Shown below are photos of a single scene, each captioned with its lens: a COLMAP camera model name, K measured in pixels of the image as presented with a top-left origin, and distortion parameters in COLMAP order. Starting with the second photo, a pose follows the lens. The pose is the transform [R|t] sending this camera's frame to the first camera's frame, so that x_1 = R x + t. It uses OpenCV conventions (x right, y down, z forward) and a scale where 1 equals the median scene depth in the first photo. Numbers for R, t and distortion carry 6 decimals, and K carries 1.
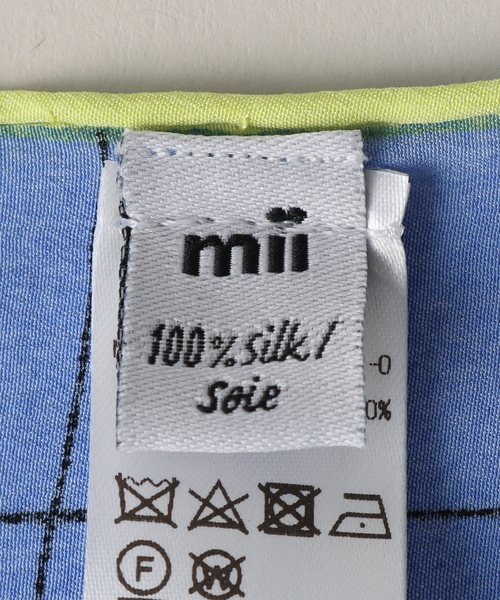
lens RADIAL K [[2859.5, 0, 250.0], [0, 2859.5, 300.0], [0, 0, 1]] dist [-0.035002, 0.014972]
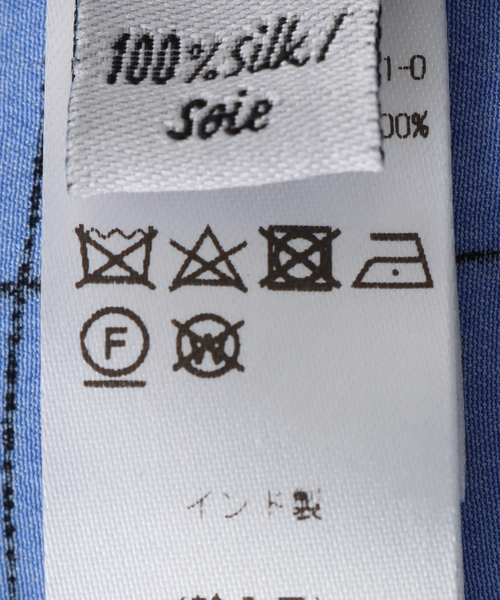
lens RADIAL K [[2859.5, 0, 250.0], [0, 2859.5, 300.0], [0, 0, 1]] dist [-0.035002, 0.014972]
pose [[0.990088, -0.059185, -0.127366, 0.099766], [0.067081, 0.996024, 0.058622, 0.037998], [0.123390, -0.066585, 0.990122, 0.221441]]
